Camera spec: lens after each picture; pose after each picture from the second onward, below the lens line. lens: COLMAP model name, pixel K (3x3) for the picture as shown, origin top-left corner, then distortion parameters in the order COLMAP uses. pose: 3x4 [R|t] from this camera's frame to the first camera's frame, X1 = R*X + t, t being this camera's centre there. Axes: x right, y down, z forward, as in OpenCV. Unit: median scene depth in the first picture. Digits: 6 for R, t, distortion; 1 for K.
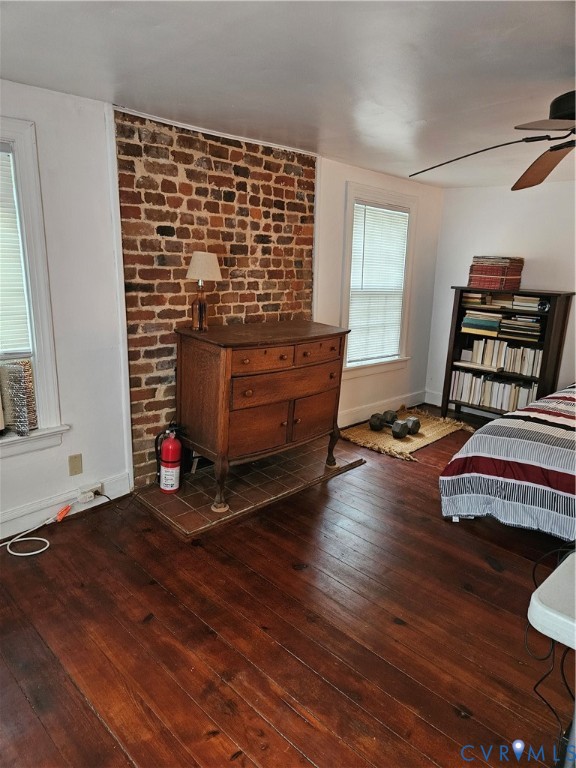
lens RADIAL K [[510.0, 0, 285.1], [0, 510.0, 383.5], [0, 0, 1]] dist [0.041390, -0.003254]
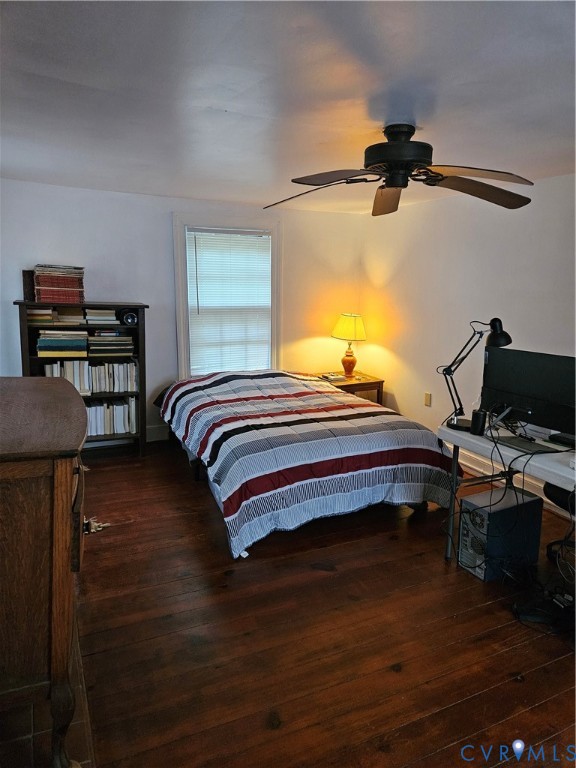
lens RADIAL K [[510.0, 0, 285.1], [0, 510.0, 383.5], [0, 0, 1]] dist [0.041390, -0.003254]
pose [[0.335942, -0.200379, 0.920321, -0.293121], [0.204489, 0.969318, 0.136403, -0.098016], [-0.919417, 0.142373, 0.366610, 0.376818]]
